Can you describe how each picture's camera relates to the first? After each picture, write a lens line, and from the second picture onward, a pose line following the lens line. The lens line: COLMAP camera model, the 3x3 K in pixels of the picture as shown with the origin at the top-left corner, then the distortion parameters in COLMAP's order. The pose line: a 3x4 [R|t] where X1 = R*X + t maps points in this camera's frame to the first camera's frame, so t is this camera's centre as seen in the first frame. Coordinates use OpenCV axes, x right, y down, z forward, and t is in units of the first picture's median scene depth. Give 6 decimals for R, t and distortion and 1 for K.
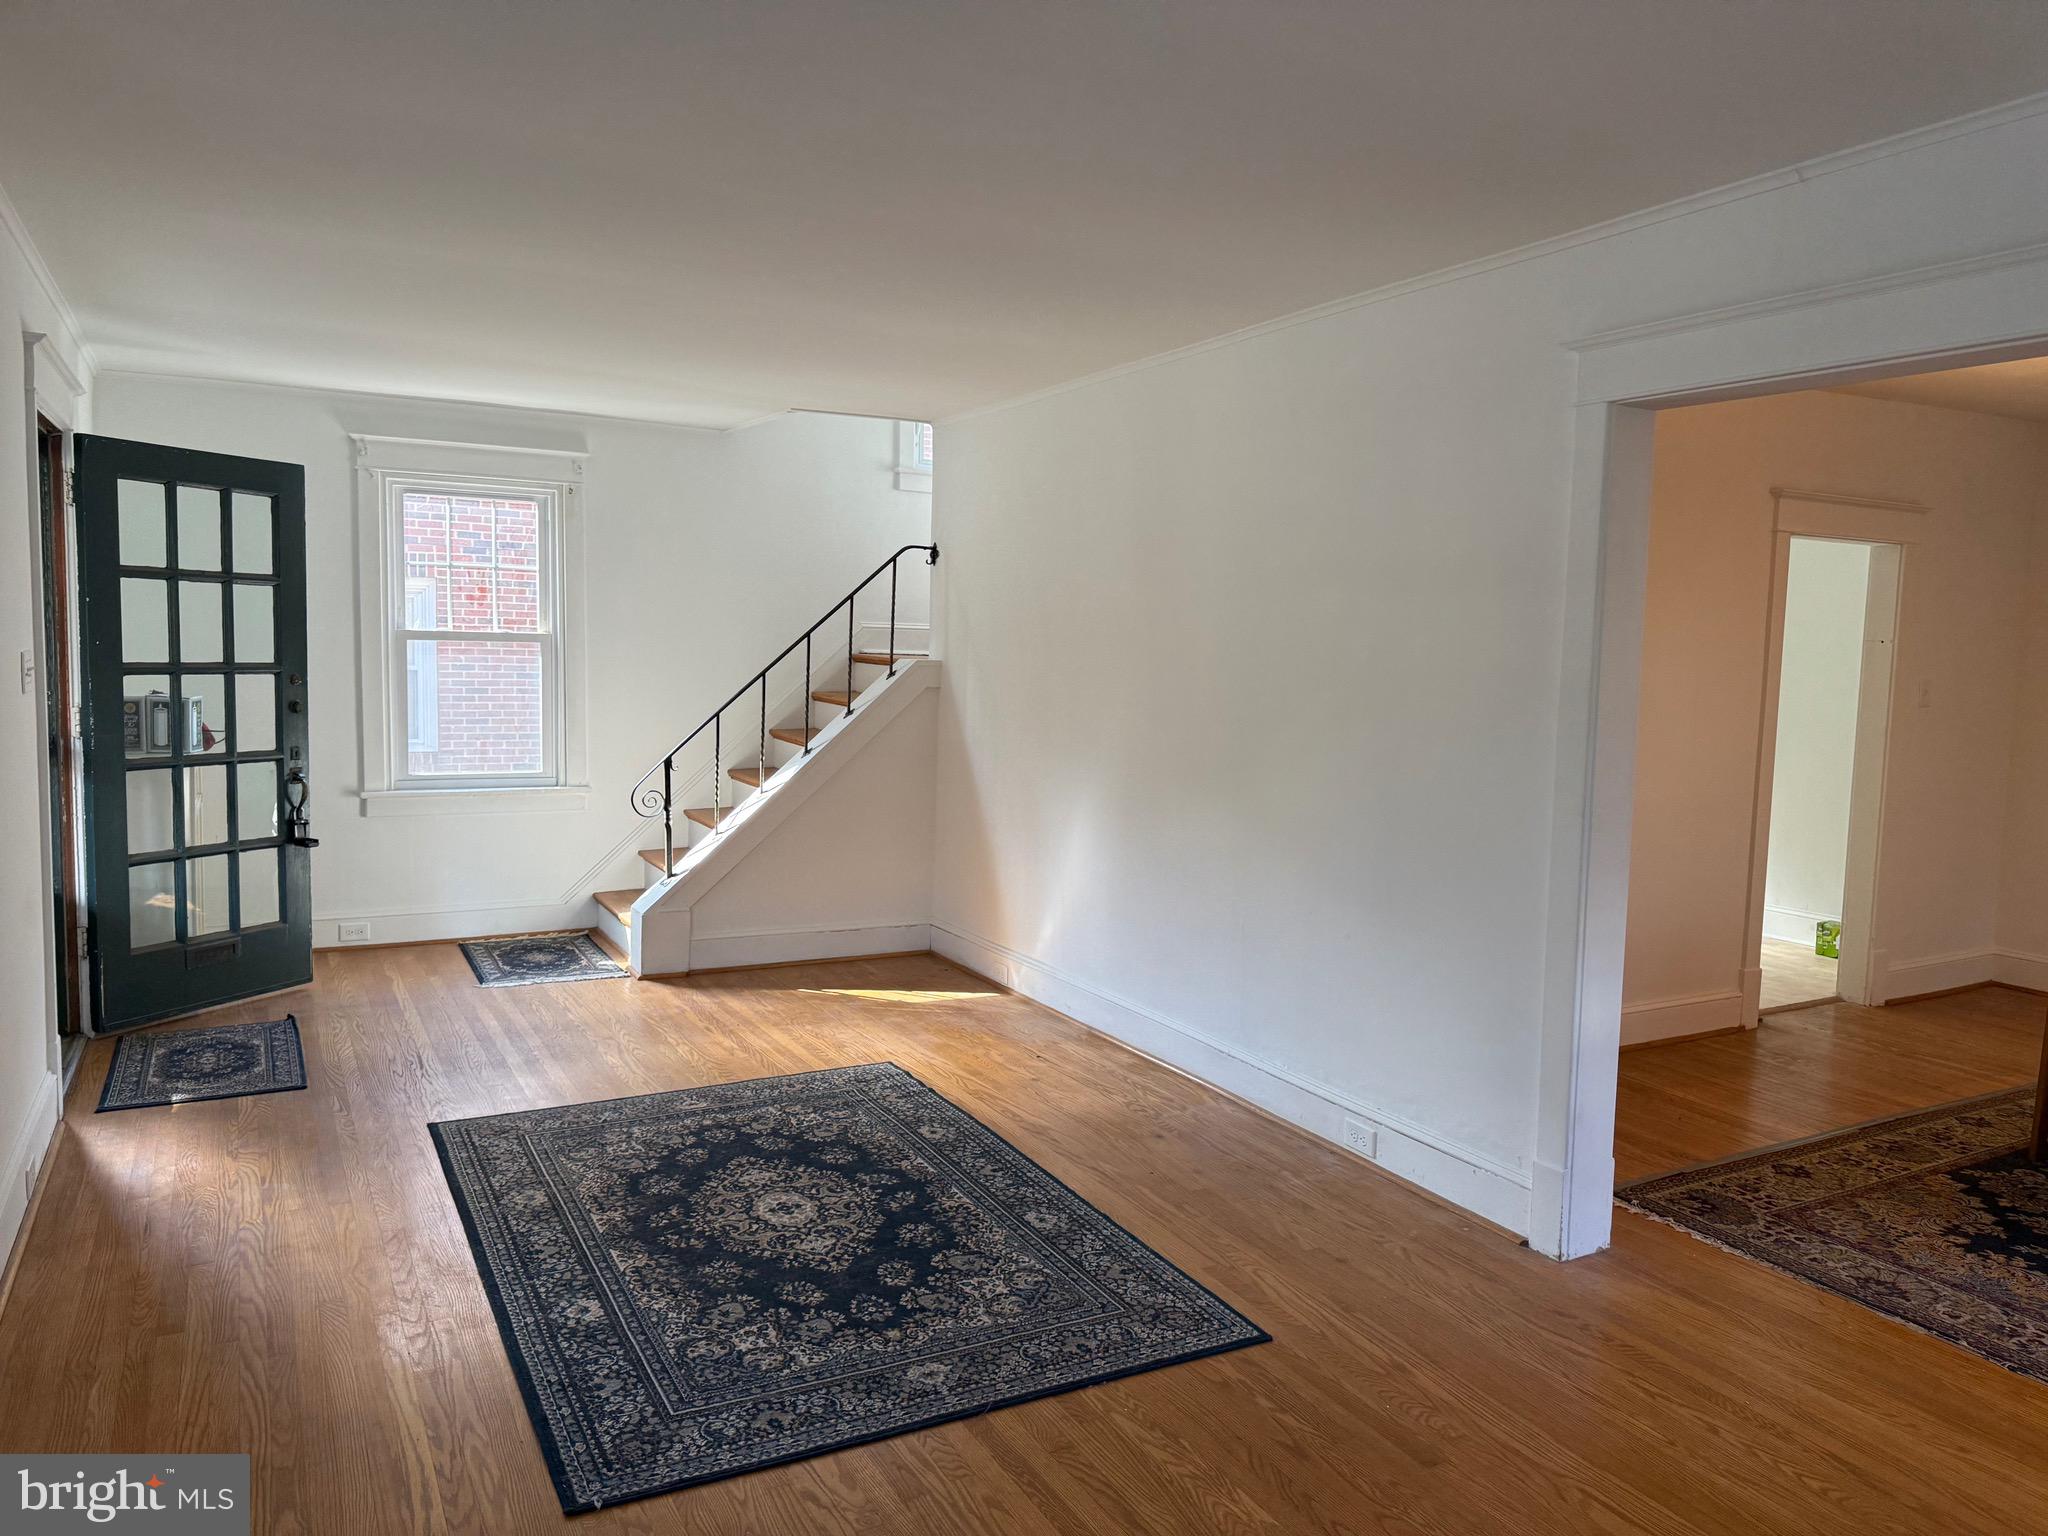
lens RADIAL K [[1435.2, 0, 1018.9], [0, 1435.2, 774.1], [0, 0, 1]] dist [0.078827, -0.084958]
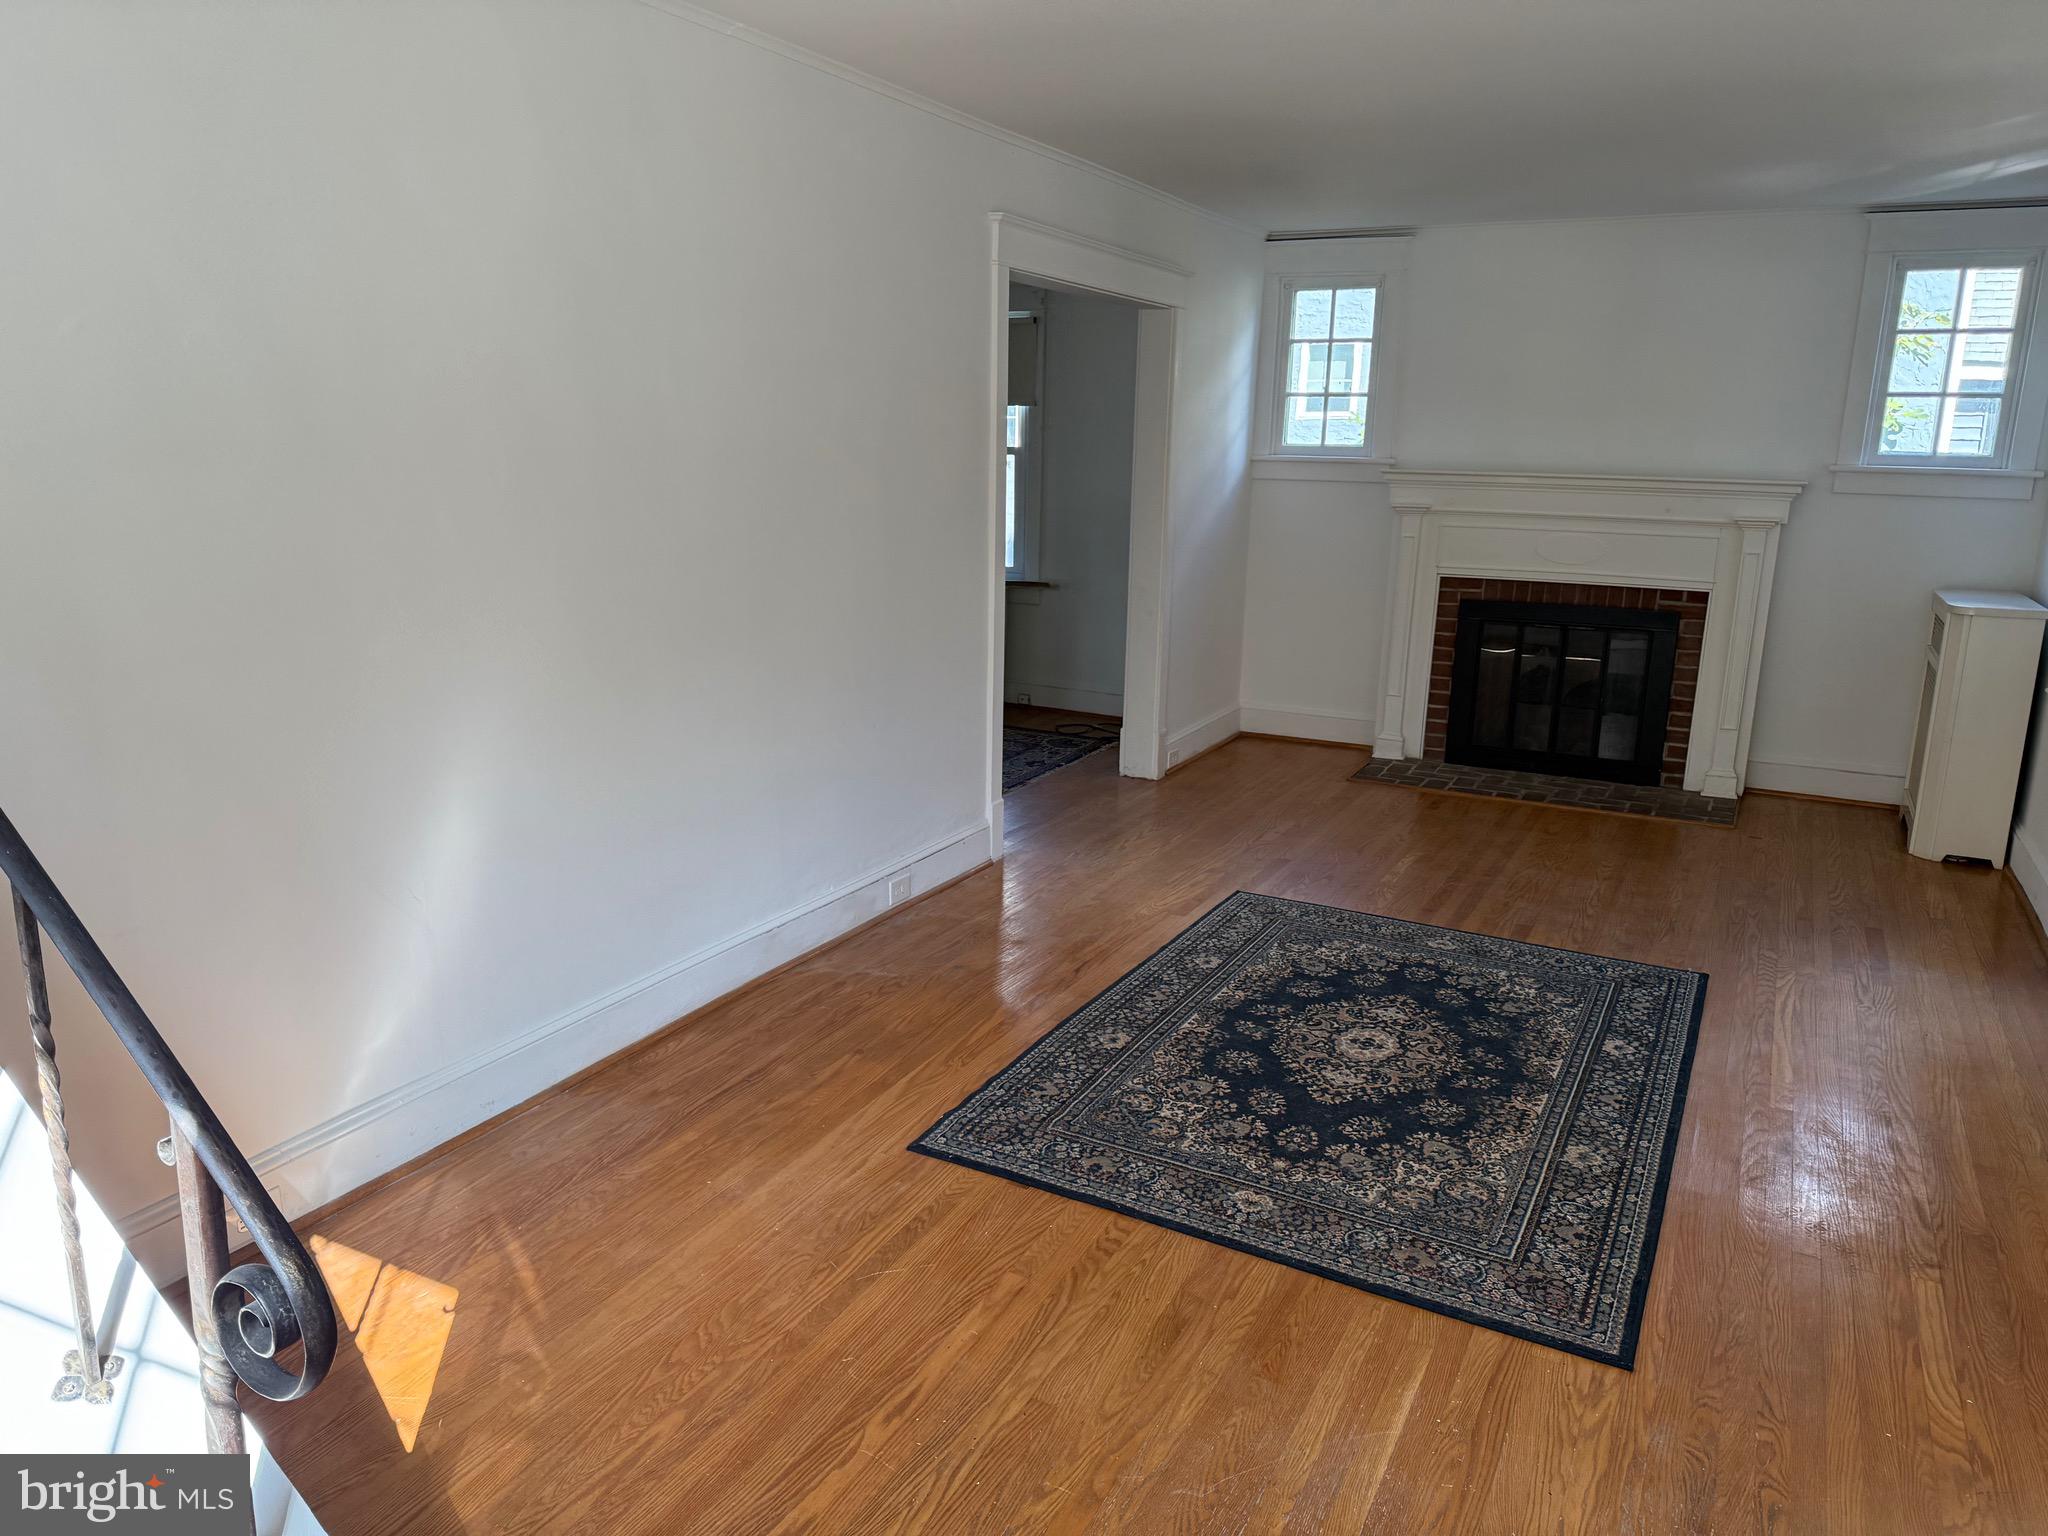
lens RADIAL K [[1435.2, 0, 1018.9], [0, 1435.2, 774.1], [0, 0, 1]] dist [0.078827, -0.084958]
pose [[-0.559028, -0.229376, 0.796790, -0.707512], [0.045562, 0.951024, 0.305742, -0.178283], [-0.827896, 0.207222, -0.521198, 1.519939]]
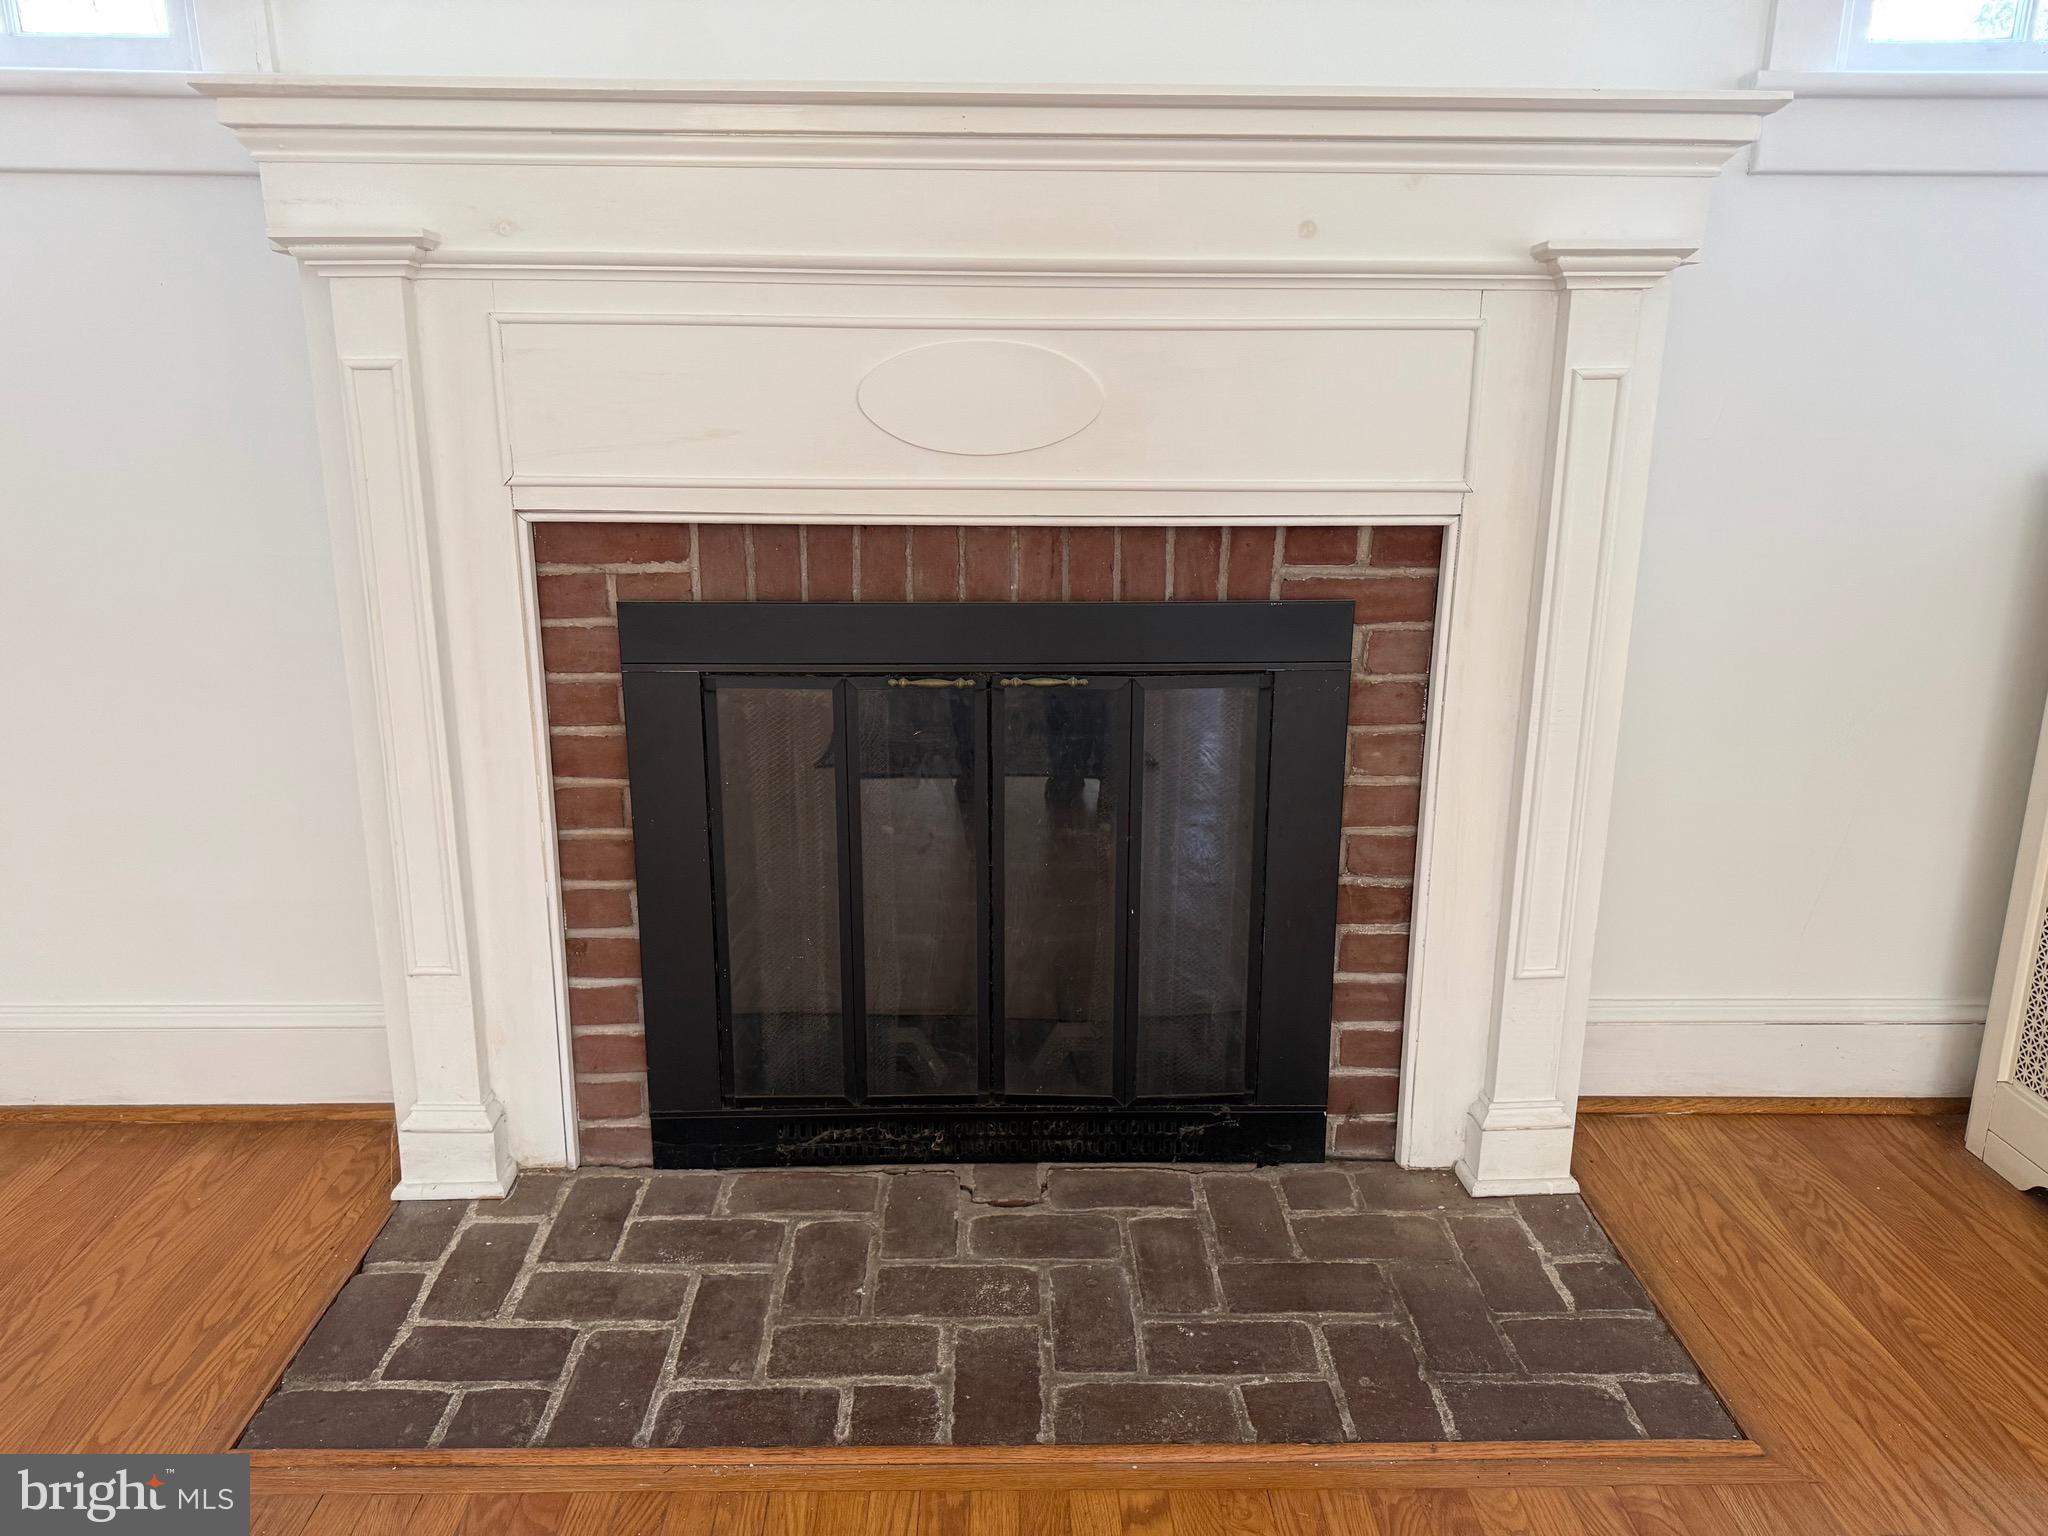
lens RADIAL K [[1417.5, 0, 1024.0], [0, 1417.5, 768.0], [0, 0, 1]] dist [0.082320, -0.178702]
pose [[-0.891371, -0.150059, 0.427714, 0.073836], [0.016004, 0.932604, 0.360547, 0.053309], [-0.452991, 0.328226, -0.828895, 0.513646]]
